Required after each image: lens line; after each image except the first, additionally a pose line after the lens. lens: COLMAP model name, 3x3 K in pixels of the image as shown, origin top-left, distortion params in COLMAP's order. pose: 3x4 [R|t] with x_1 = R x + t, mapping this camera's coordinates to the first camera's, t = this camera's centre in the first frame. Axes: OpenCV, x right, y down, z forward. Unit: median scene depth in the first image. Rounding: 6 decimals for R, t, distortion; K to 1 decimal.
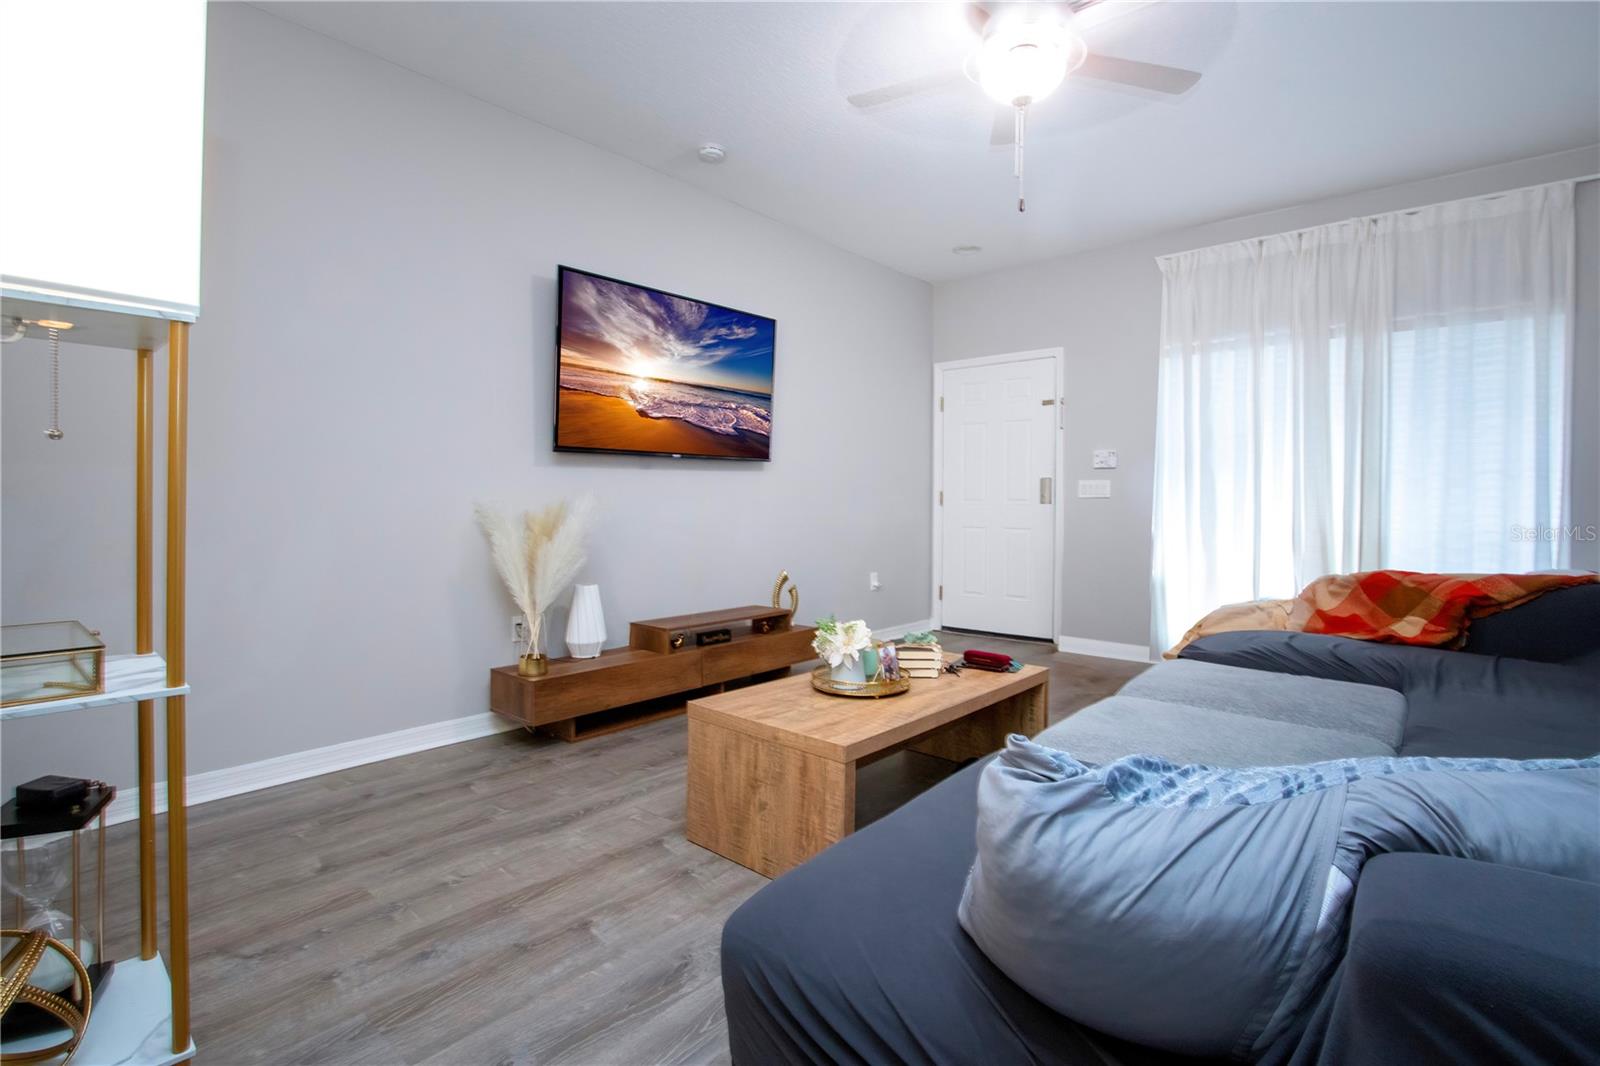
lens RADIAL K [[768.8, 0, 800.0], [0, 768.8, 533.0], [0, 0, 1]] dist [0.000034, 0.000120]
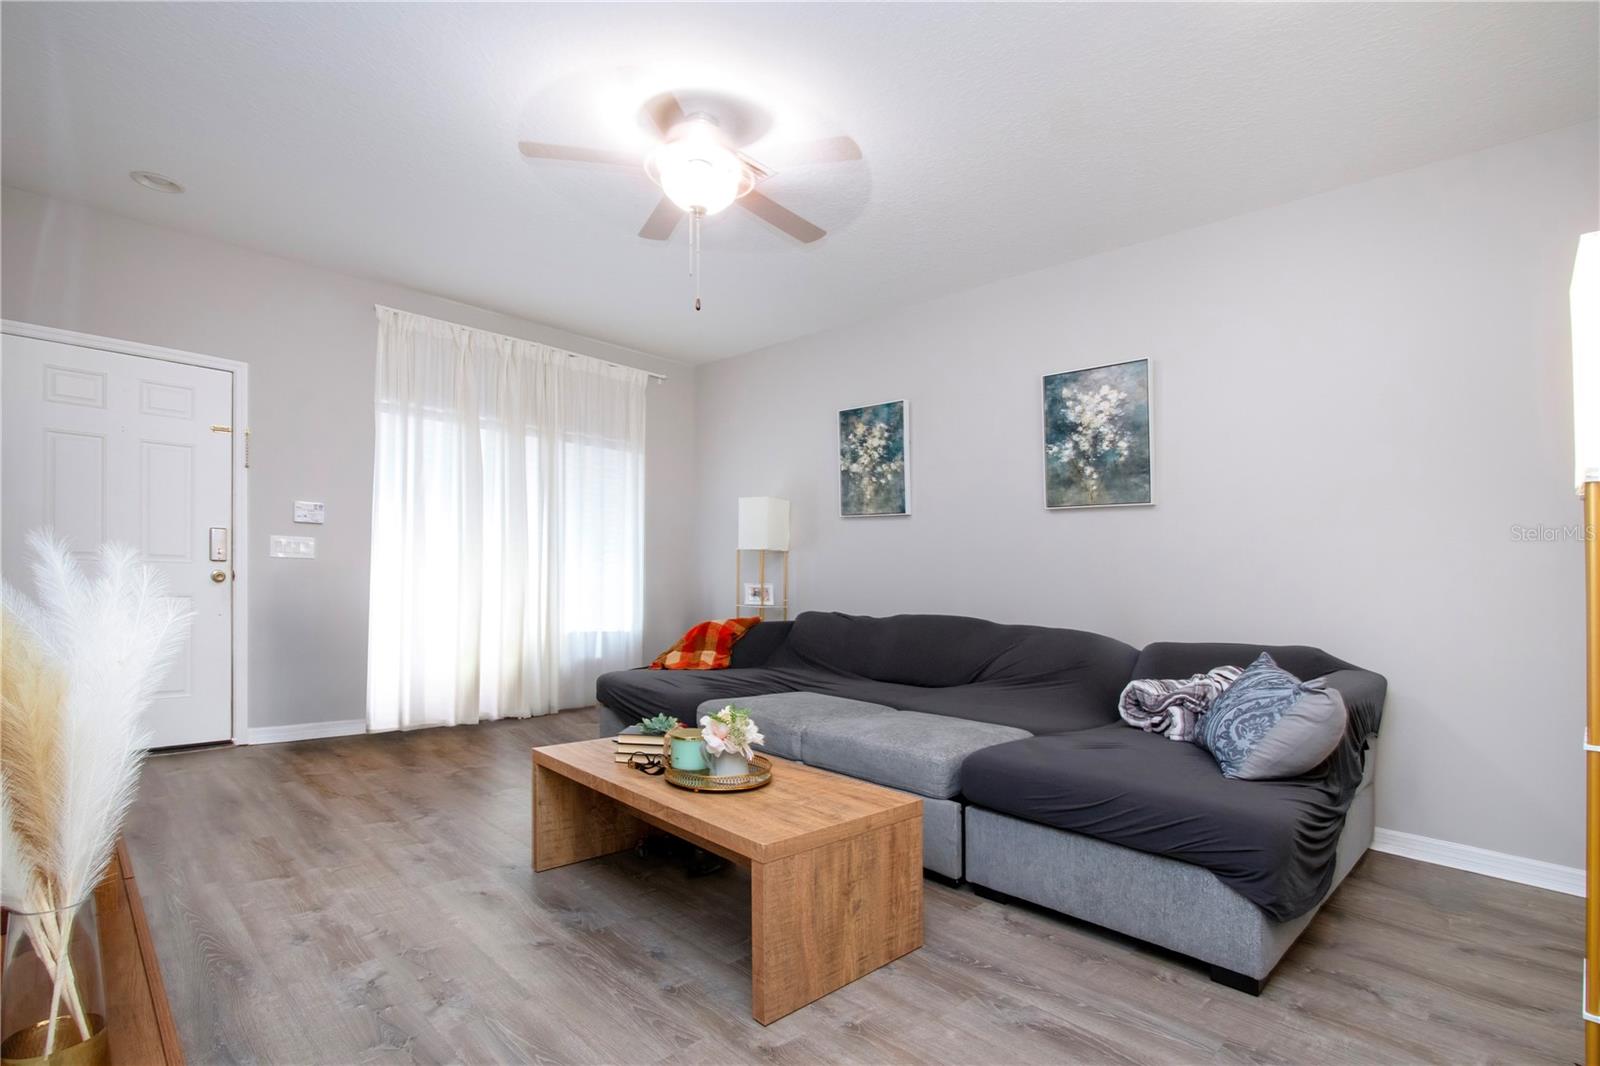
lens RADIAL K [[763.0, 0, 800.1], [0, 763.0, 584.4], [0, 0, 1]] dist [0.000187, 0.000040]
pose [[0.064781, -0.009641, 0.997853, -0.952843], [0.010296, 0.999907, 0.008993, -0.046874], [-0.997846, 0.009691, 0.064875, 0.974934]]
